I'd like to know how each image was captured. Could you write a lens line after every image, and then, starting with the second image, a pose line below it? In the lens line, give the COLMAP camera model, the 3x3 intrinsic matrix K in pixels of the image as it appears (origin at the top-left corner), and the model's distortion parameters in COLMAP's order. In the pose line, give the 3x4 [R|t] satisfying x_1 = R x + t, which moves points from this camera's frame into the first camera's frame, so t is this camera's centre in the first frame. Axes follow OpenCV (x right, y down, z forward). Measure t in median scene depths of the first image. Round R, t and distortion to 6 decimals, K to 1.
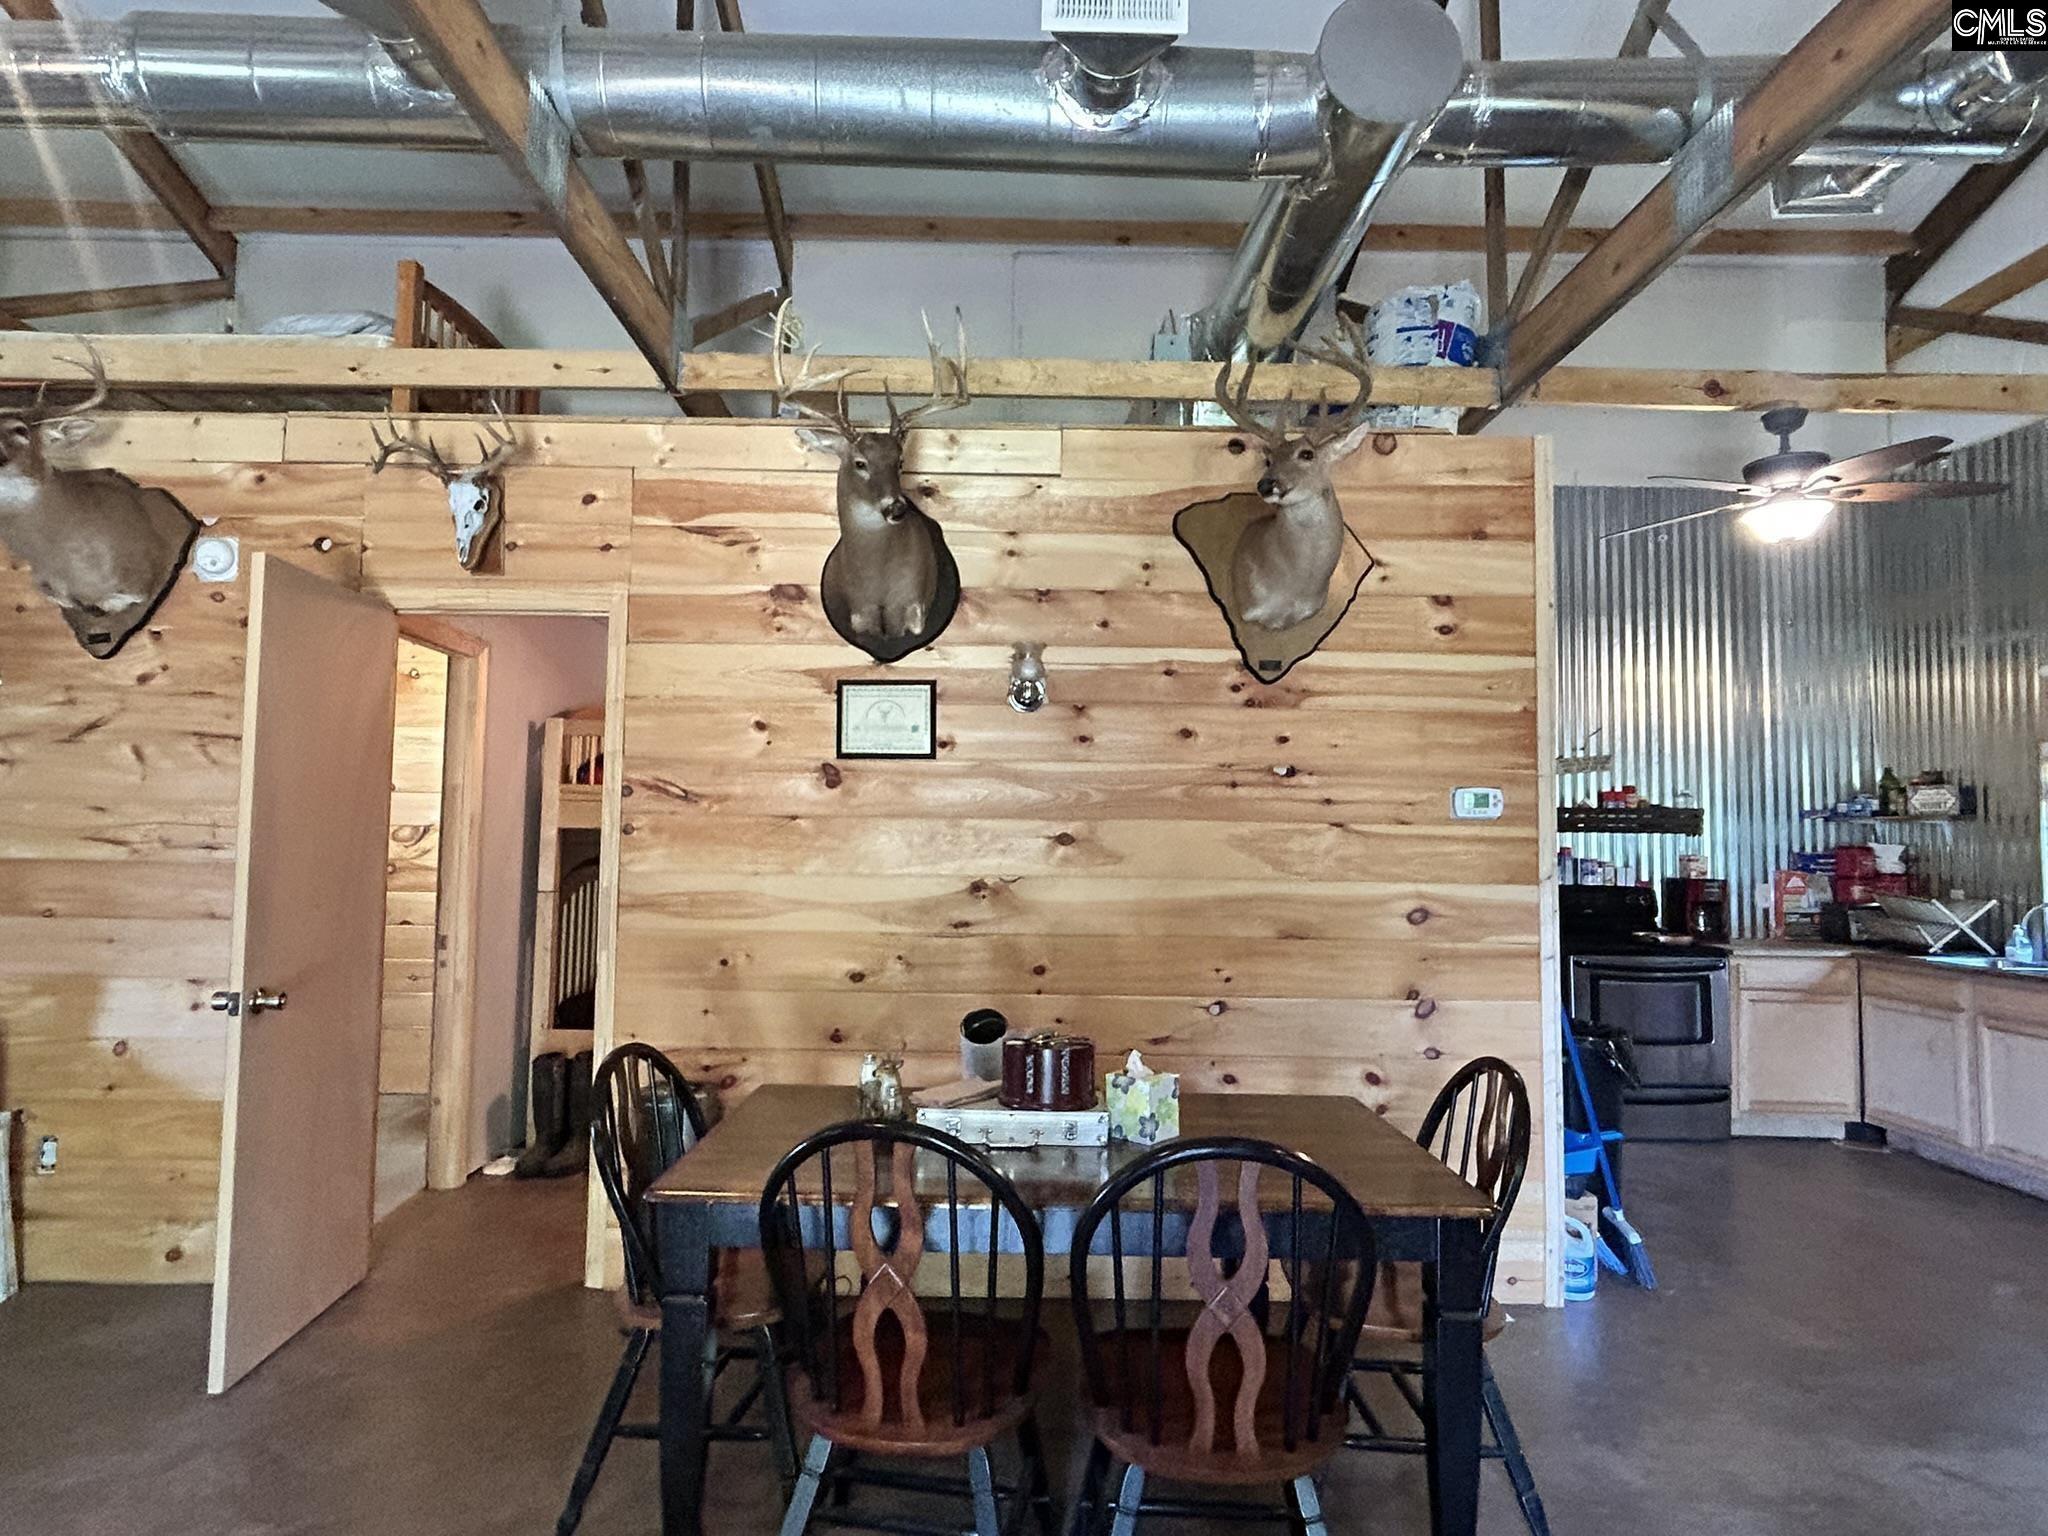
lens RADIAL K [[1117.8, 0, 1012.2], [0, 1117.8, 769.2], [0, 0, 1]] dist [-0.001519, 0.000735]
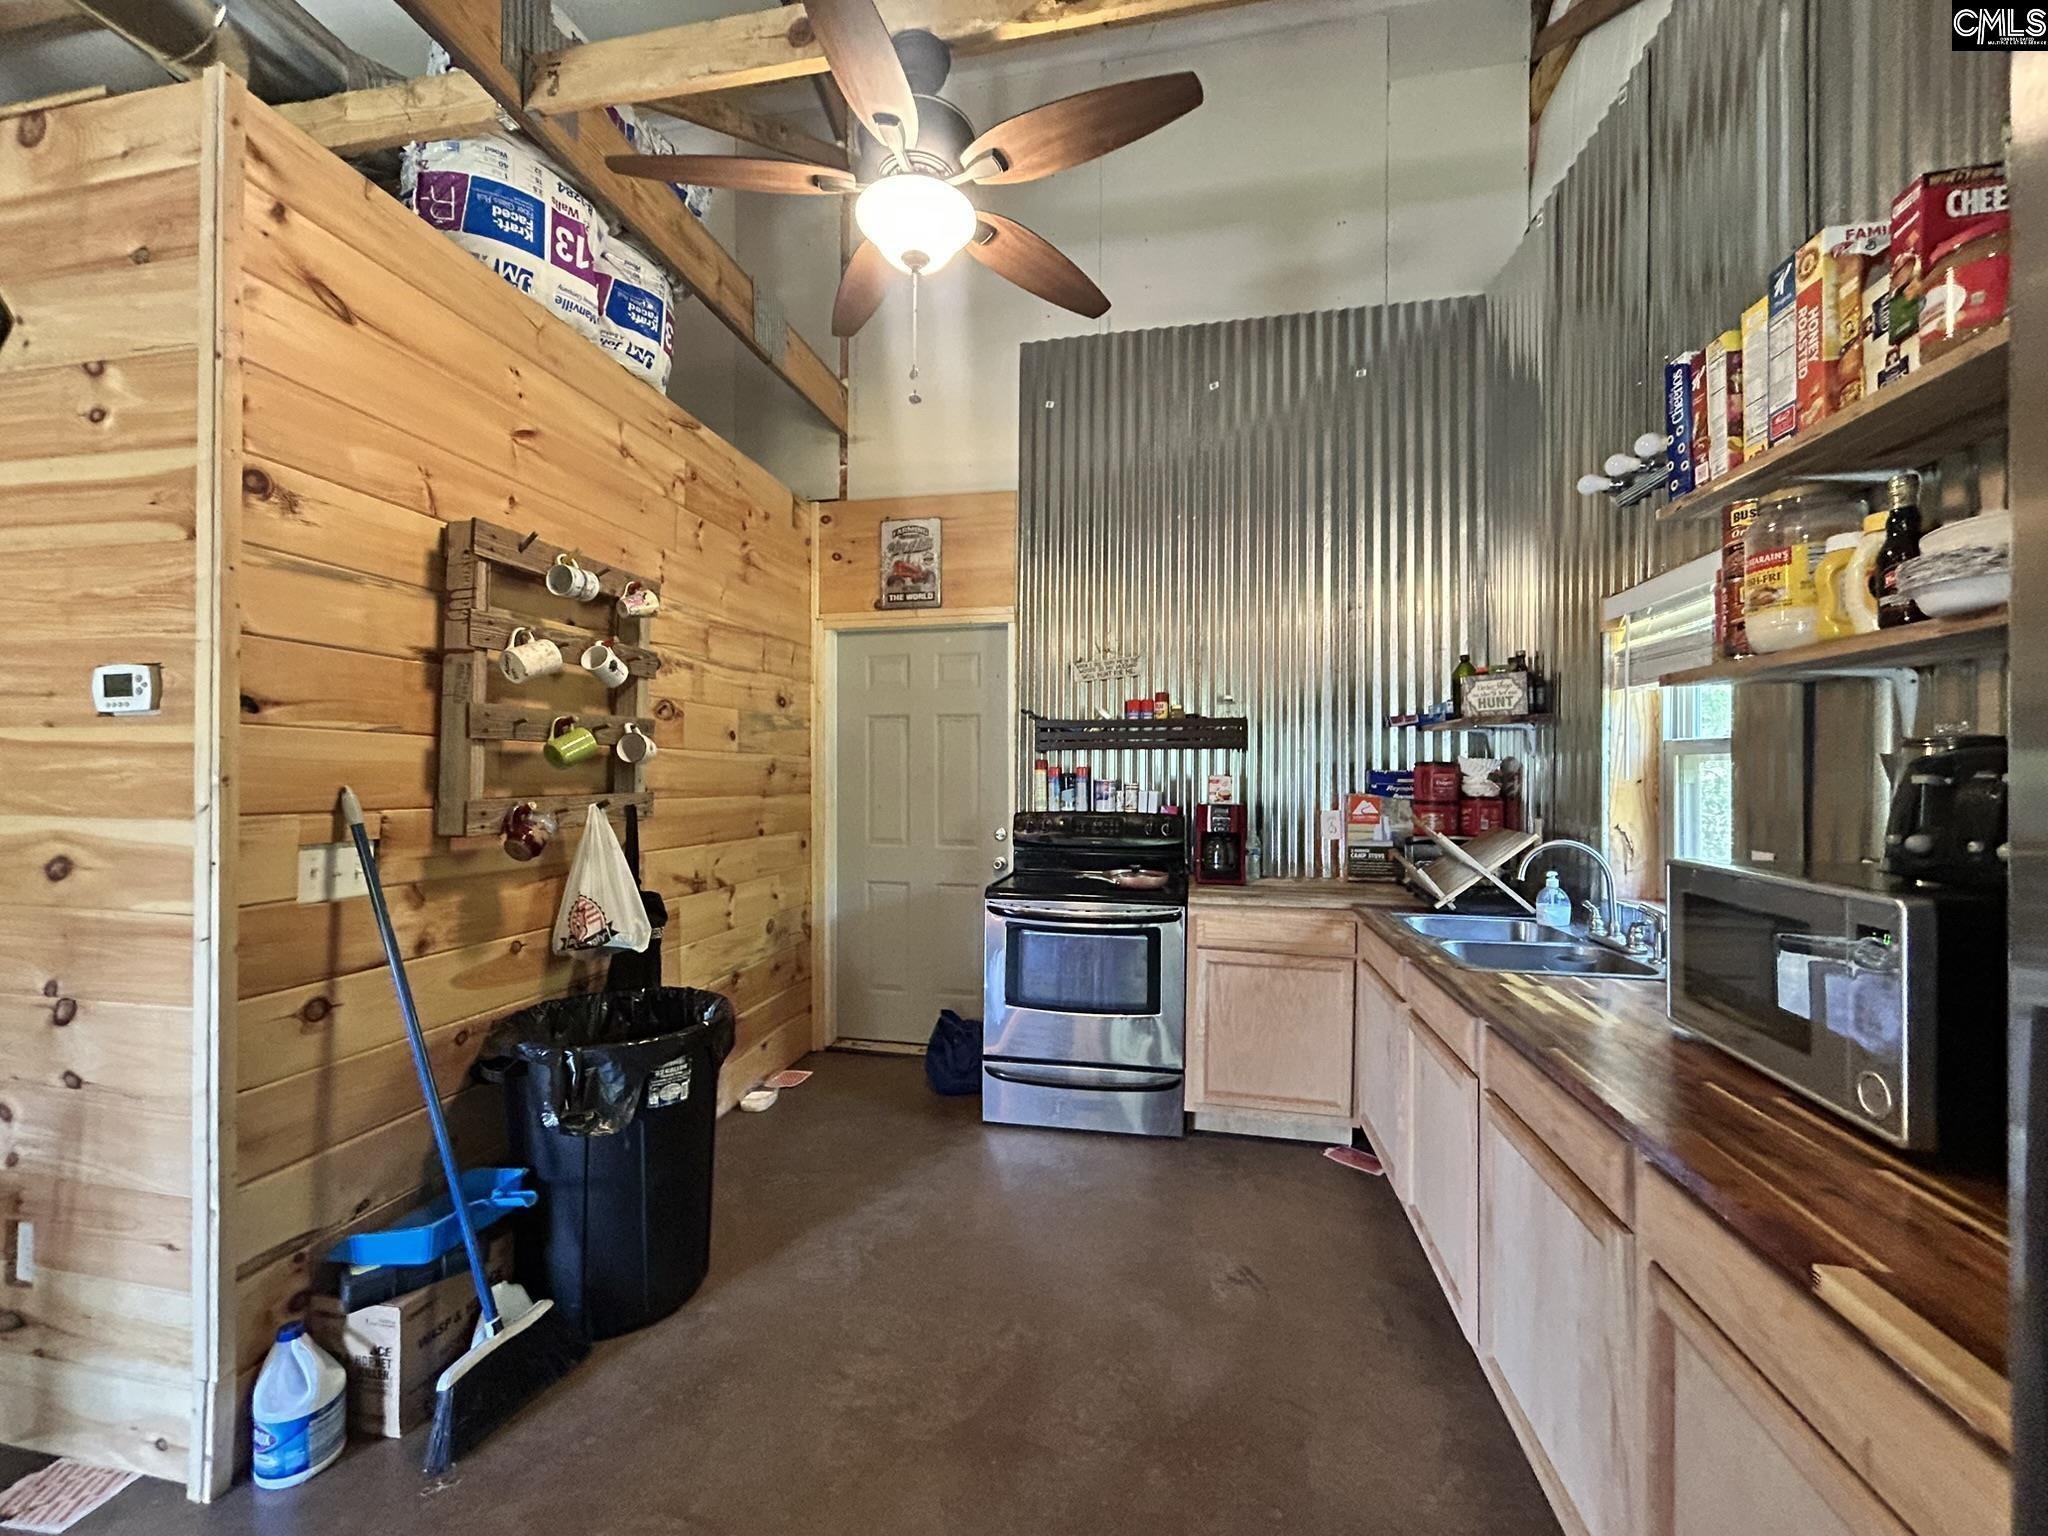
lens RADIAL K [[832.5, 0, 1021.5], [0, 832.5, 765.7], [0, 0, 1]] dist [0.002126, 0.000406]
pose [[0.978325, -0.011938, -0.206731, 0.586639], [0.023175, 0.998377, 0.052021, 0.035099], [0.205775, -0.055685, 0.977014, 0.377442]]
